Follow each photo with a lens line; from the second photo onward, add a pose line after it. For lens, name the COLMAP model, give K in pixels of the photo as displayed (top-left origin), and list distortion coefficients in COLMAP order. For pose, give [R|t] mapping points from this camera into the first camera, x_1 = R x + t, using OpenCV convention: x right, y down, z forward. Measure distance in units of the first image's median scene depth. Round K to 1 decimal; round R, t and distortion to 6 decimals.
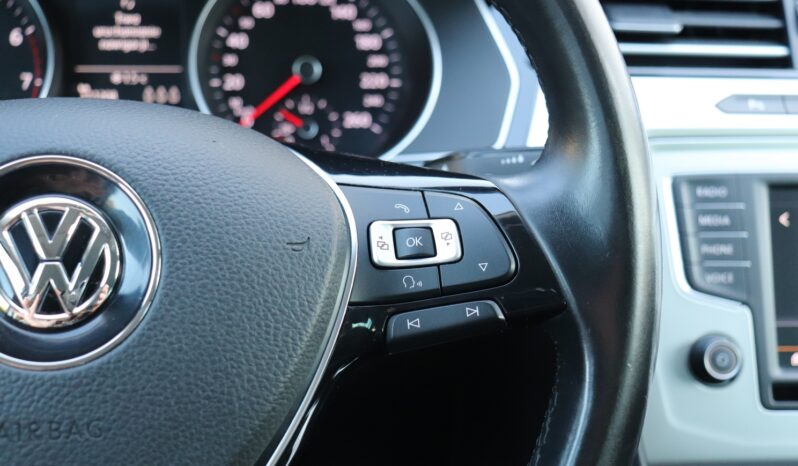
lens RADIAL K [[1066.0, 0, 399.2], [0, 1066.0, 234.7], [0, 0, 1]] dist [0.006472, 0.000000]
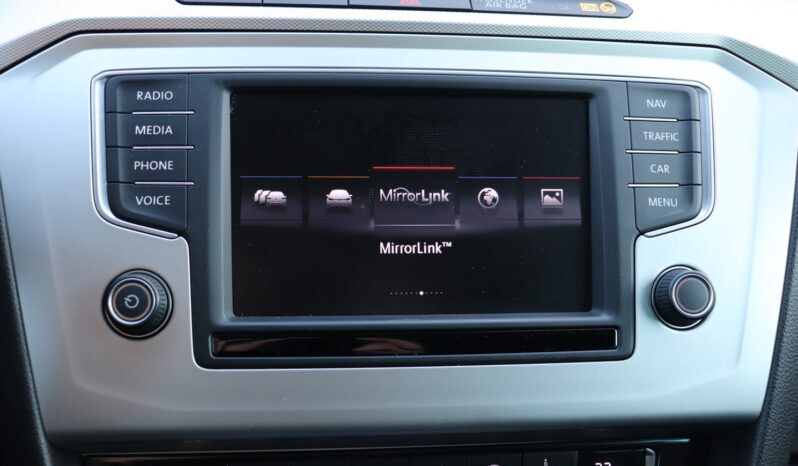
lens RADIAL K [[869.7, 0, 394.8], [0, 869.7, 222.2], [0, 0, 1]] dist [-0.043466, 0.000000]
pose [[0.999929, -0.005853, 0.010337, 0.468689], [0.006117, 0.999650, -0.025758, 0.073357], [-0.010182, 0.025819, 0.999615, 0.349913]]
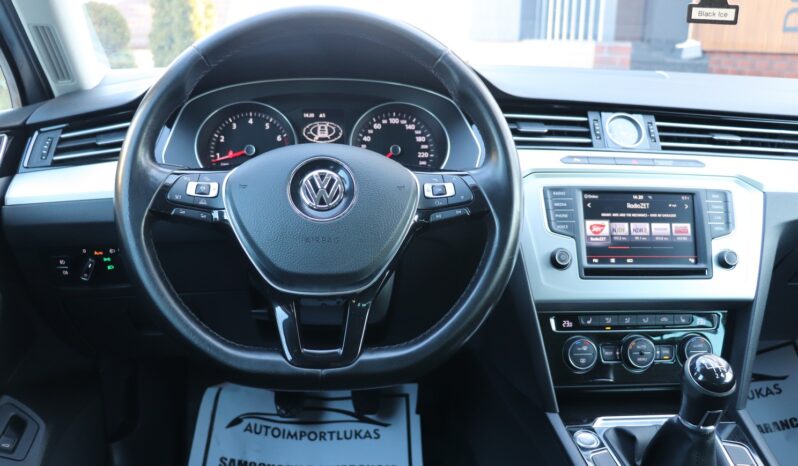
lens RADIAL K [[667.7, 0, 395.4], [0, 667.7, 230.1], [0, 0, 1]] dist [-0.173077, 0.126238]
pose [[0.998362, -0.003885, -0.057075, -0.000826], [-0.001843, 0.994988, -0.099977, 0.200683], [0.057177, 0.099918, 0.993351, -0.546430]]
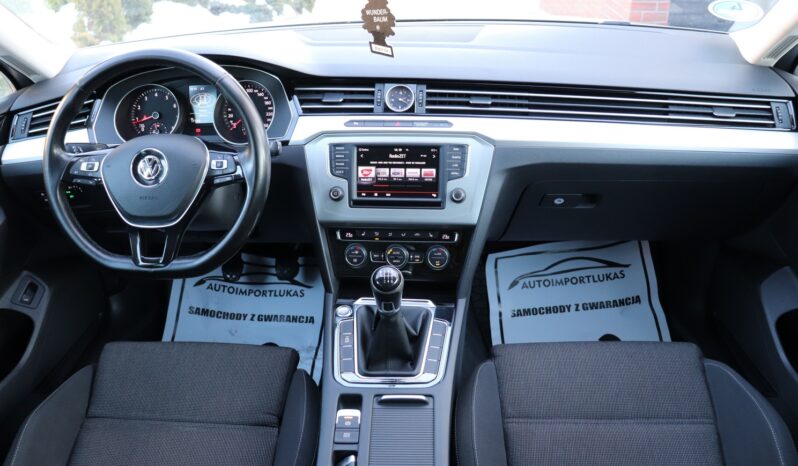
lens RADIAL K [[667.7, 0, 397.3], [0, 667.7, 231.0], [0, 0, 1]] dist [-0.173077, 0.126238]
pose [[0.978810, 0.031178, -0.202385, 0.957293], [-0.003726, 0.990889, 0.134630, -0.066895], [0.204739, -0.131023, 0.970008, -1.205587]]
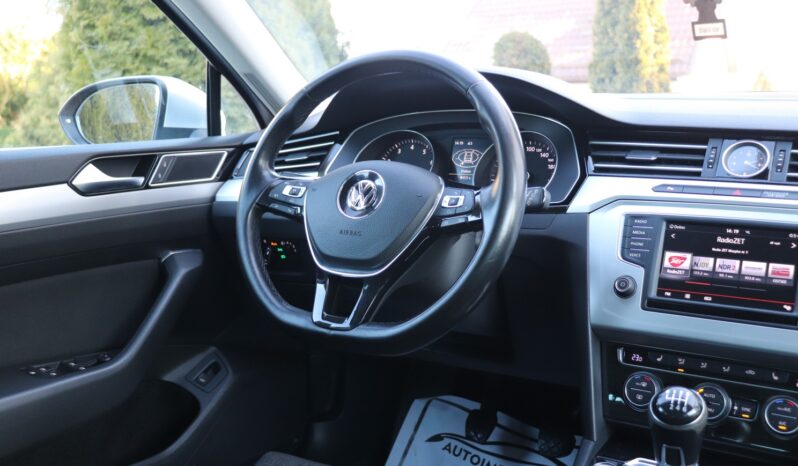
lens RADIAL K [[802.3, 0, 383.4], [0, 802.3, 225.2], [0, 0, 1]] dist [-0.081473, 0.000000]
pose [[0.770338, 0.052054, -0.635507, 0.992914], [-0.175527, 0.975467, -0.132867, 0.310759], [0.613000, 0.213901, 0.760577, -0.727037]]
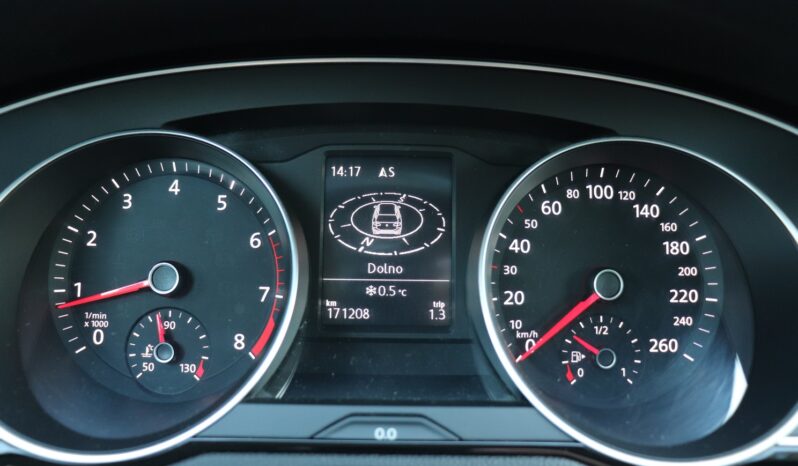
lens RADIAL K [[667.7, 0, 398.2], [0, 667.7, 230.3], [0, 0, 1]] dist [-0.173077, 0.126238]
pose [[0.989536, 0.016122, -0.143385, -0.193335], [-0.033284, 0.992442, -0.118118, -0.148987], [0.140397, 0.121654, 0.982593, 0.561118]]
